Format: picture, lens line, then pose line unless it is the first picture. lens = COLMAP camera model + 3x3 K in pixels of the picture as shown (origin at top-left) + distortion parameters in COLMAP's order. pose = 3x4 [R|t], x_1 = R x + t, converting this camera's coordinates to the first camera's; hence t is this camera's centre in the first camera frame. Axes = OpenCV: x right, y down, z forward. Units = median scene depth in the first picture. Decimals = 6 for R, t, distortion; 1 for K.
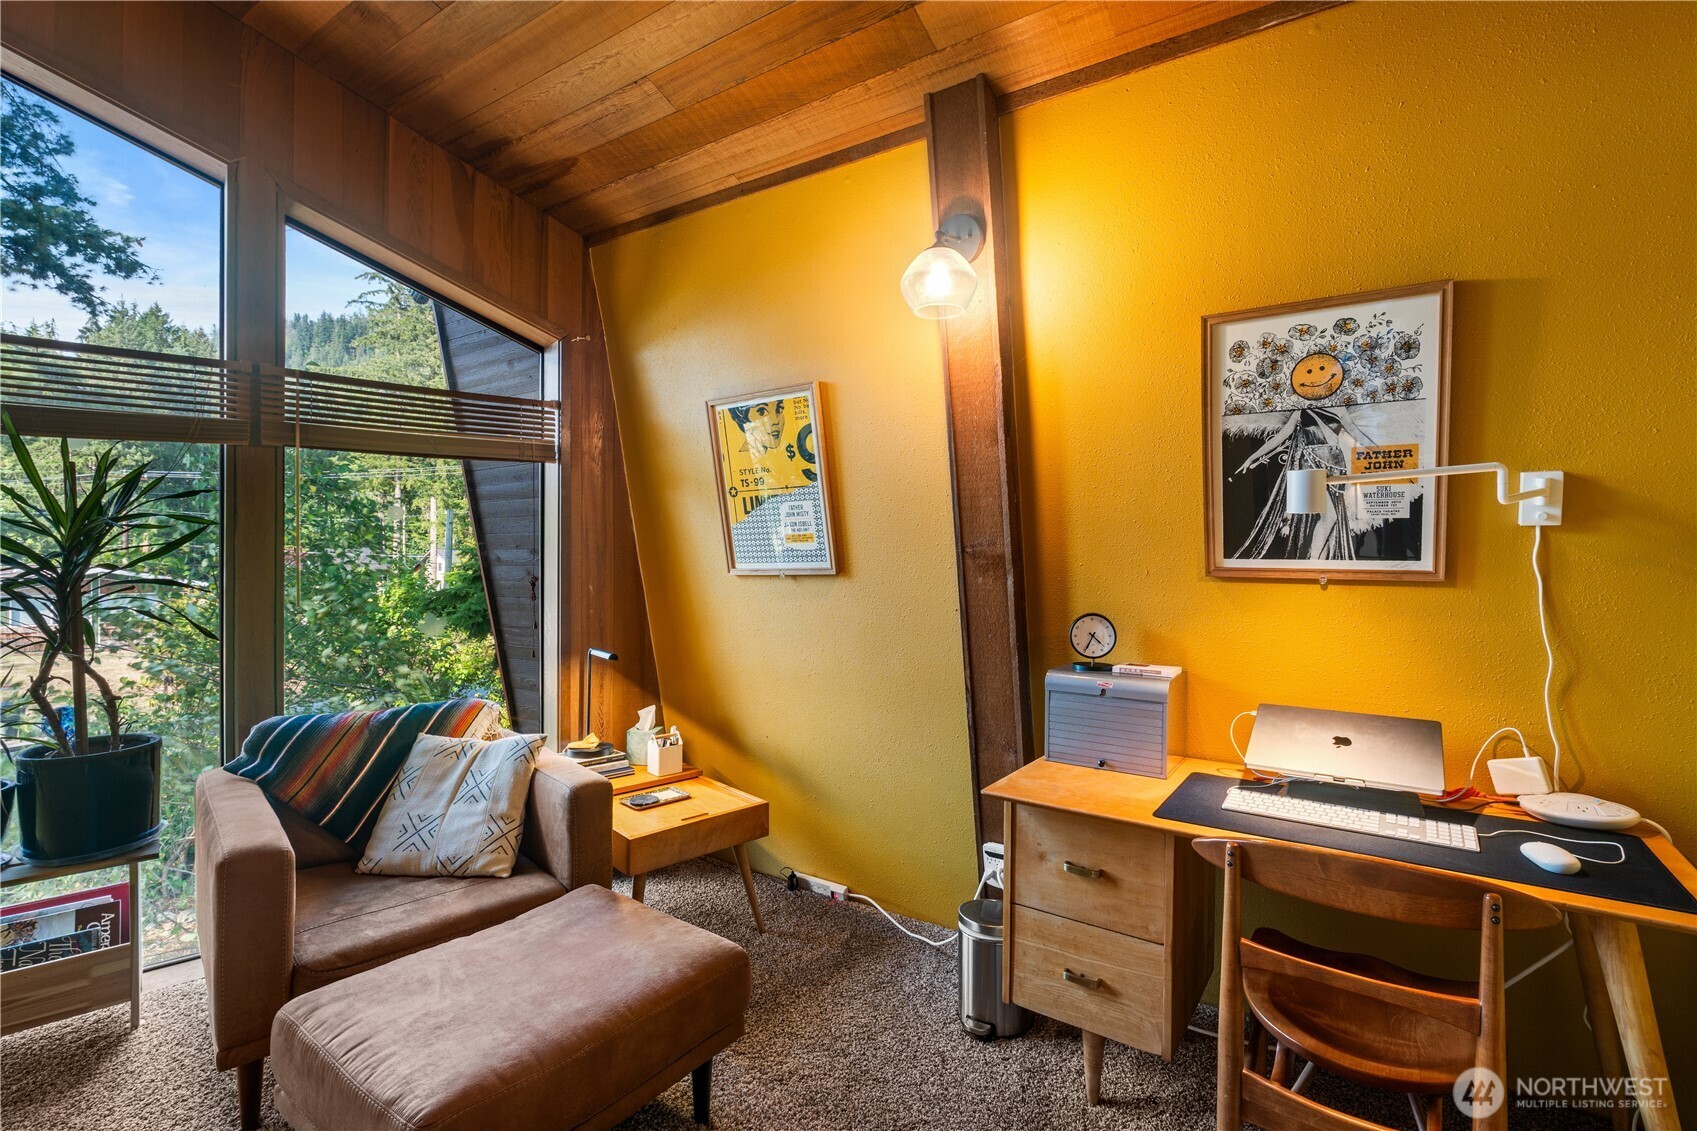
lens RADIAL K [[788.4, 0, 853.9], [0, 788.4, 563.2], [0, 0, 1]] dist [-0.008434, 0.001062]
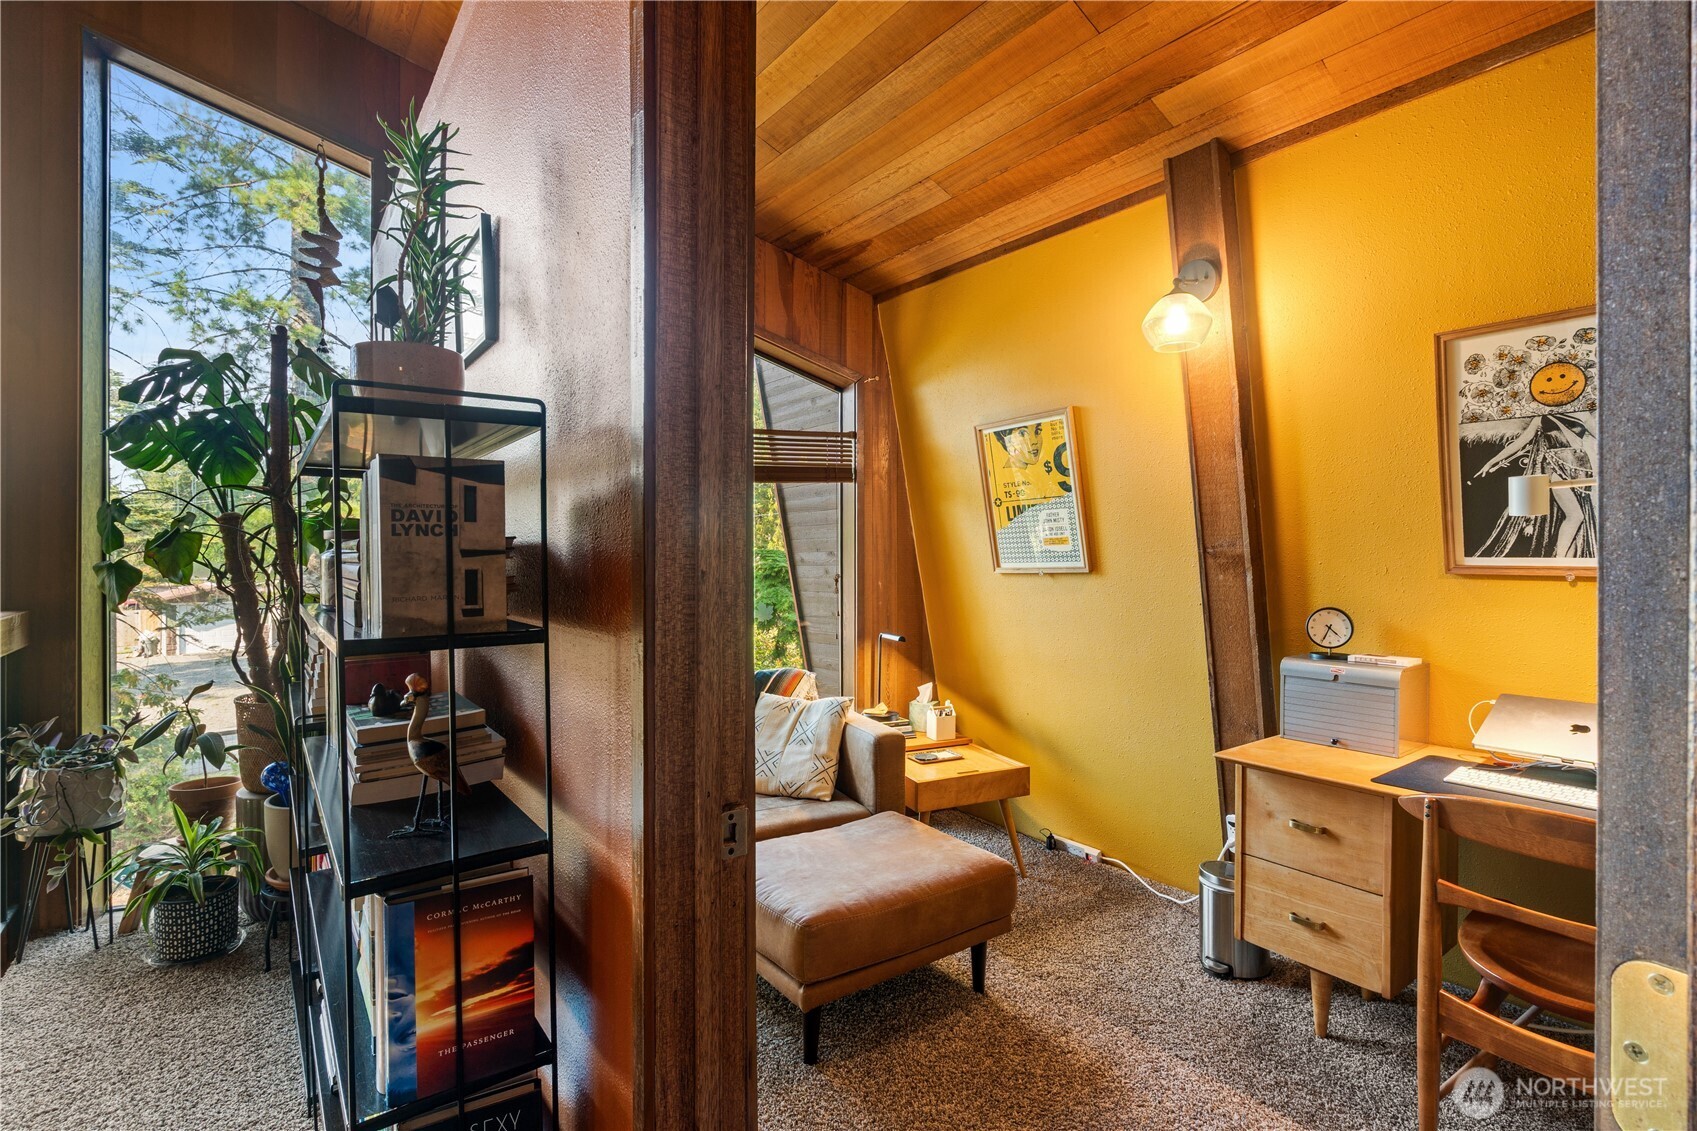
lens RADIAL K [[788.4, 0, 855.8], [0, 788.4, 564.0], [0, 0, 1]] dist [-0.008434, 0.001062]
pose [[0.948878, -0.003214, -0.315627, 0.022524], [0.003627, 0.999993, 0.000720, -0.000056], [0.315622, -0.001828, 0.948883, -0.253210]]
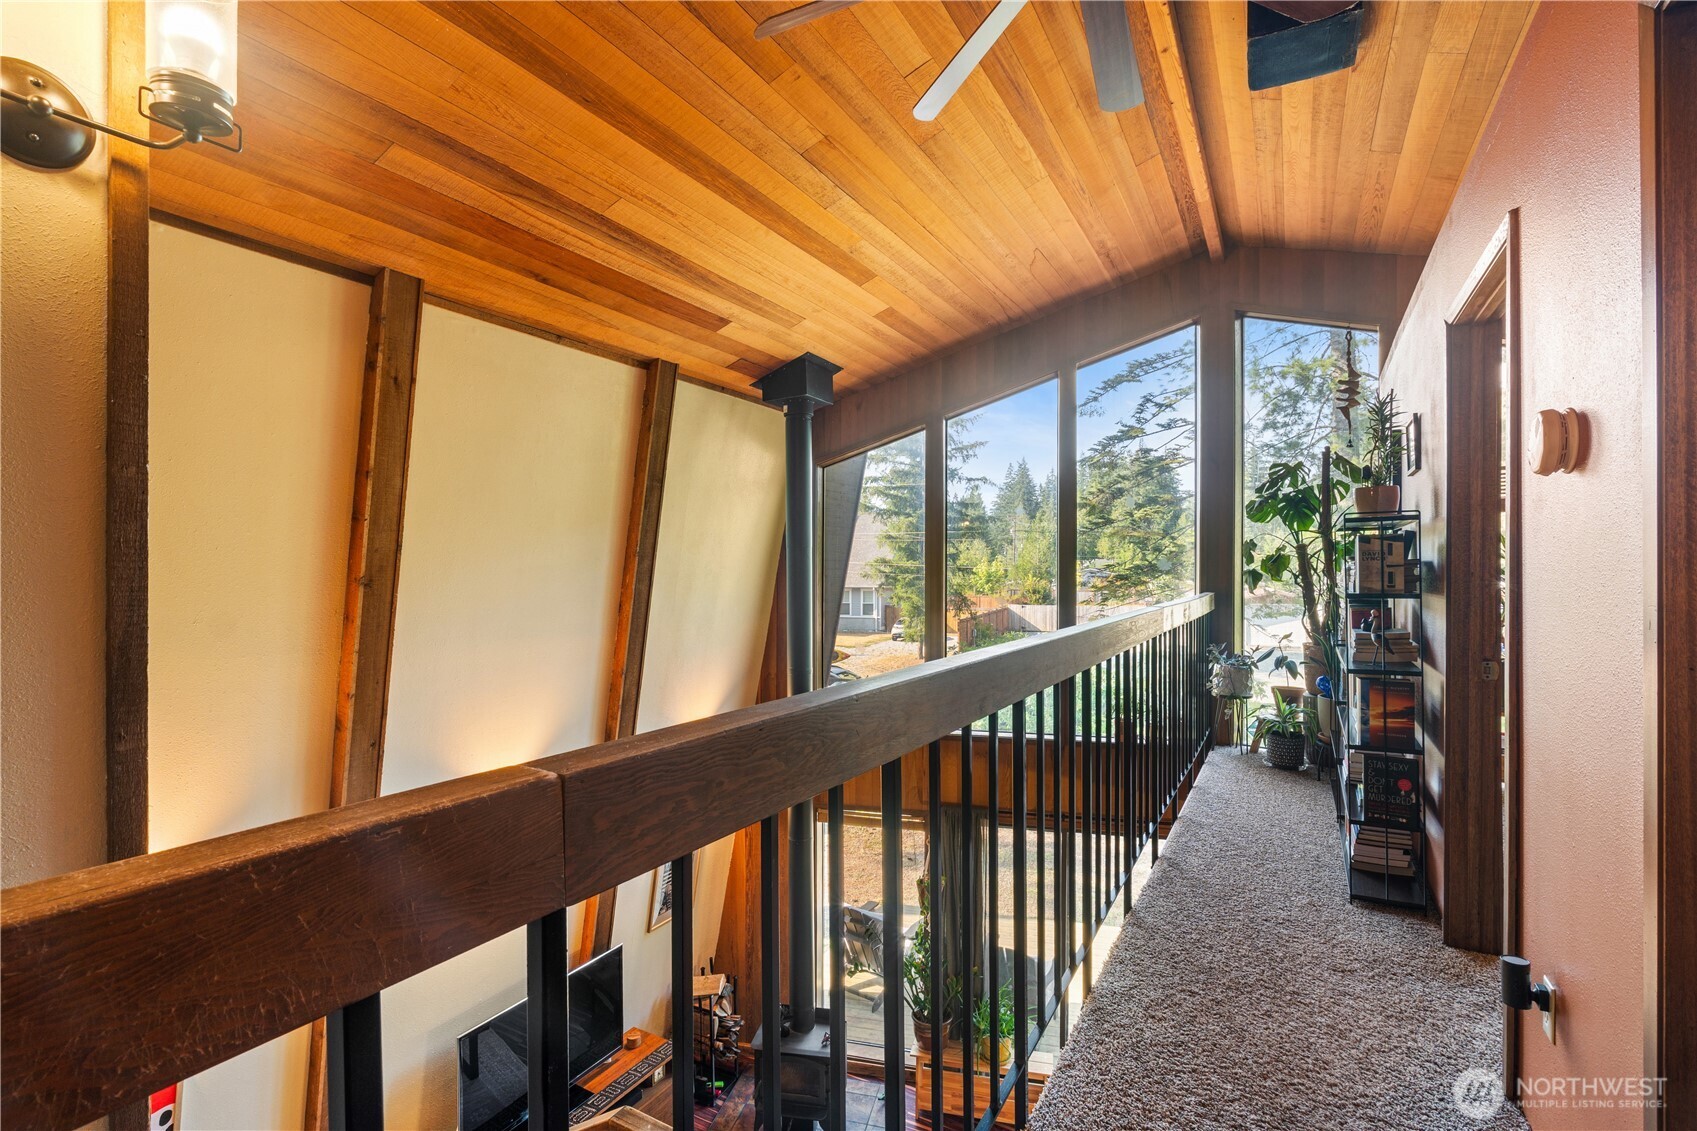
lens RADIAL K [[788.4, 0, 846.0], [0, 788.4, 564.0], [0, 0, 1]] dist [-0.008434, 0.001062]
pose [[0.071890, -0.010411, -0.997358, 3.224591], [-0.005725, 0.999925, -0.010850, 0.033732], [0.997396, 0.006490, 0.071825, -2.563562]]
